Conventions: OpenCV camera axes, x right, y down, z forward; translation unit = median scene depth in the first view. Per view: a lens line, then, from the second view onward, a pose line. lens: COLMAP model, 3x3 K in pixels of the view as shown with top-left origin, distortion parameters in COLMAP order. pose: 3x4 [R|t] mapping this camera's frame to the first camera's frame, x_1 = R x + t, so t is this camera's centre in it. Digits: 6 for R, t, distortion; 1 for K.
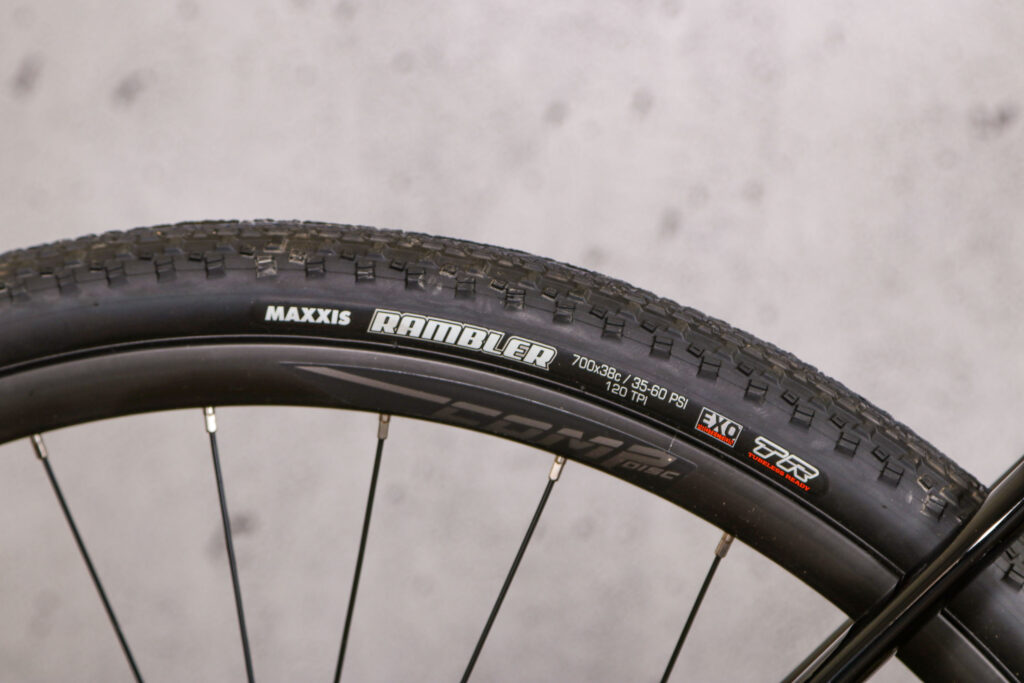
lens RADIAL K [[4783.6, 0, 512.0], [0, 4783.6, 341.5], [0, 0, 1]] dist [0.573846, 7.671967]
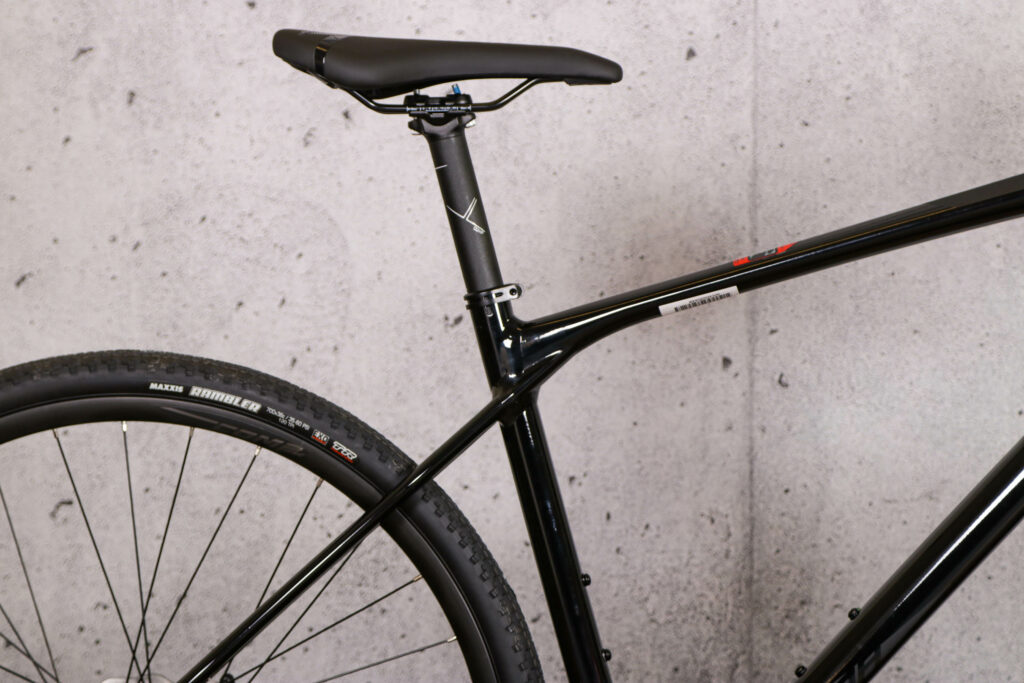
lens RADIAL K [[4562.4, 0, 512.0], [0, 4562.4, 341.5], [0, 0, 1]] dist [0.536102, 3.329701]
pose [[0.994341, 0.055559, 0.090549, -0.083811], [-0.052688, 0.998039, -0.033796, 0.044734], [-0.092249, 0.028834, 0.995318, -1.539638]]
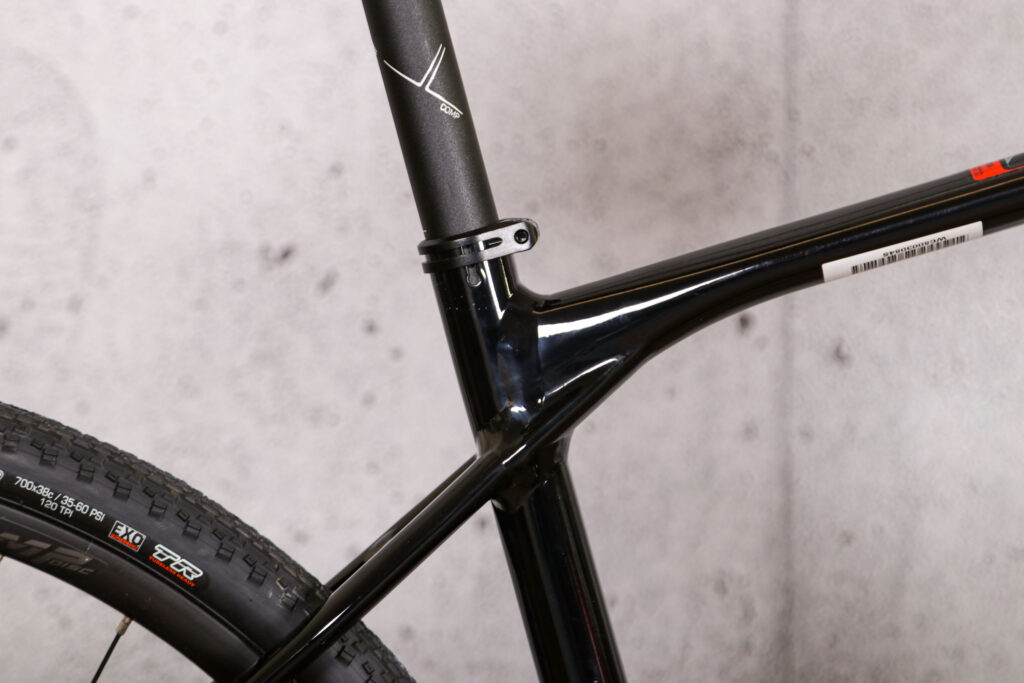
lens RADIAL K [[4783.6, 0, 512.0], [0, 4783.6, 341.5], [0, 0, 1]] dist [0.573846, 7.671967]
pose [[0.983379, 0.041683, 0.176715, -0.087310], [-0.041143, 0.999131, -0.006721, -0.030561], [-0.176841, -0.000661, 0.984239, -0.309809]]
